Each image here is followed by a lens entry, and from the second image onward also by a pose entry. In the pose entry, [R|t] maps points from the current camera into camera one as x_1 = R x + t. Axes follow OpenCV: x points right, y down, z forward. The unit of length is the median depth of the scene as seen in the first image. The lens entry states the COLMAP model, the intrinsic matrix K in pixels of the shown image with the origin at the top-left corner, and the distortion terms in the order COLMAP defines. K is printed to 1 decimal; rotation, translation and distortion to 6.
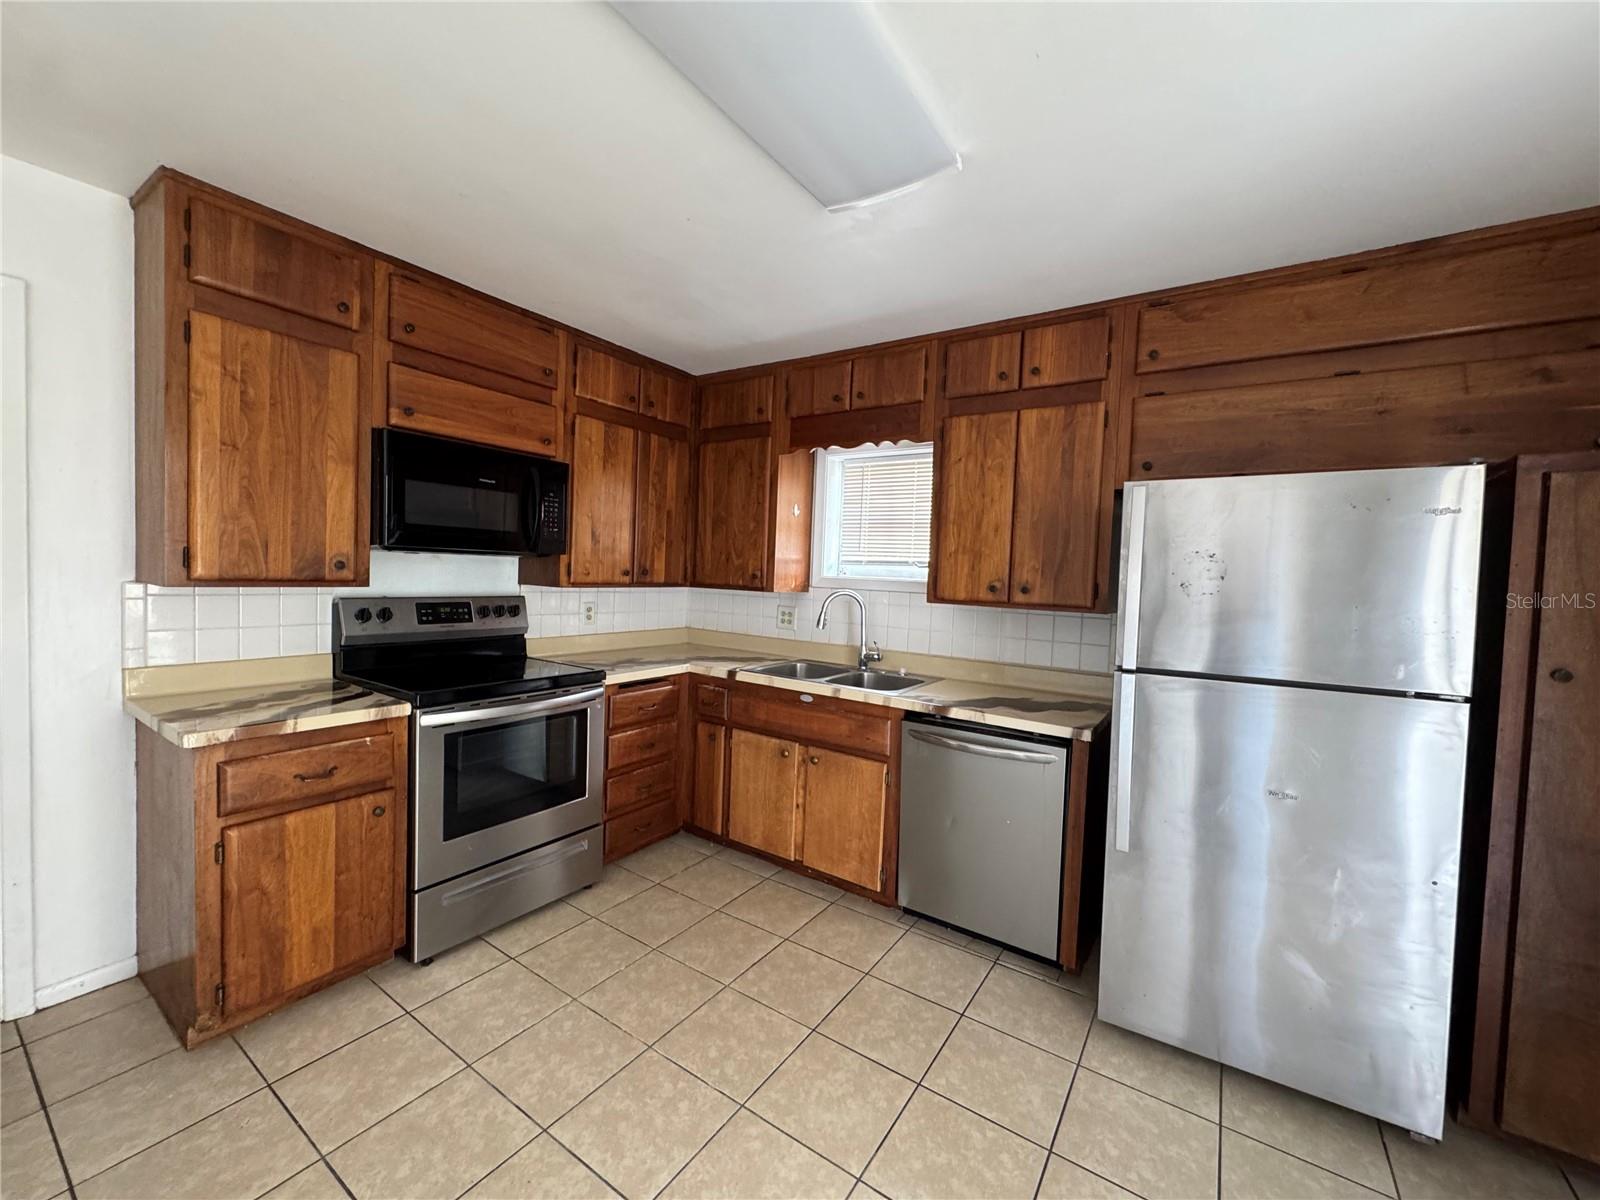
lens RADIAL K [[641.0, 0, 798.8], [0, 641.0, 598.2], [0, 0, 1]] dist [-0.002178, 0.000306]
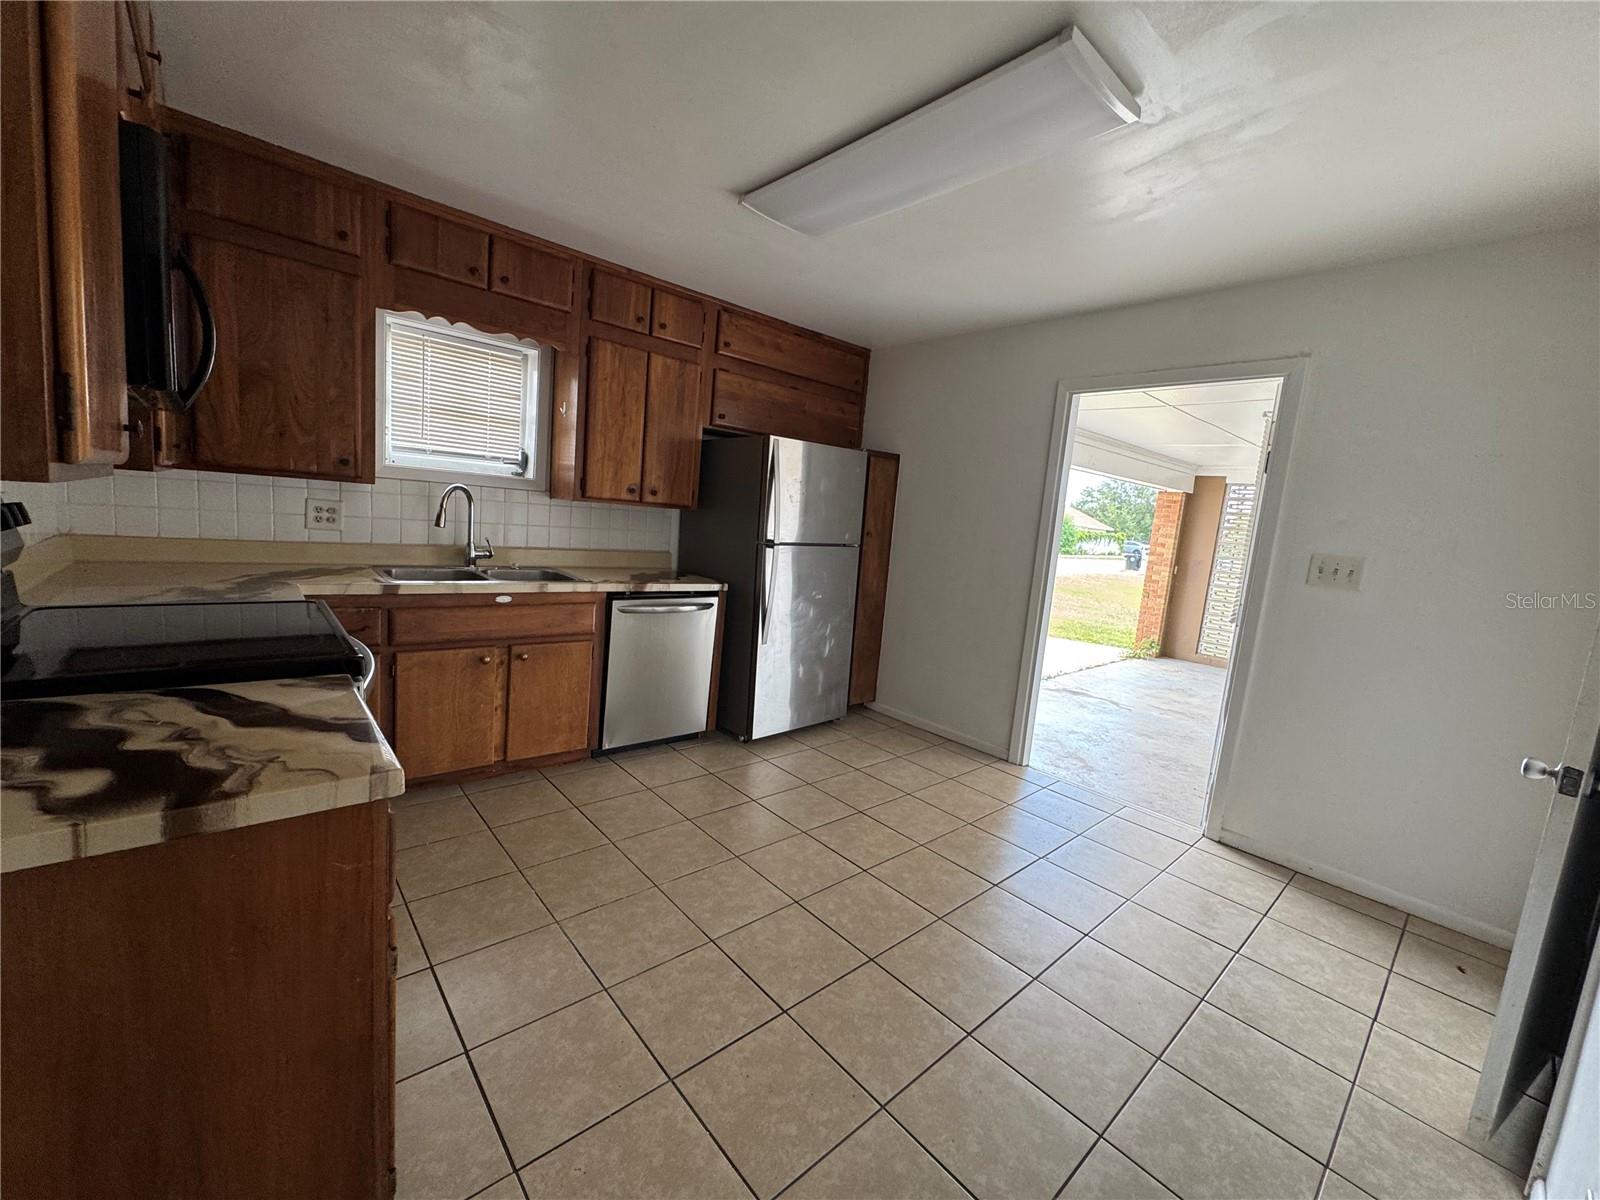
lens RADIAL K [[641.0, 0, 800.6], [0, 641.0, 594.9], [0, 0, 1]] dist [-0.002178, 0.000306]
pose [[0.247104, -0.139374, 0.958913, -0.855987], [-0.033911, 0.987752, 0.152304, -0.015350], [-0.968395, -0.070153, 0.239351, 0.344396]]
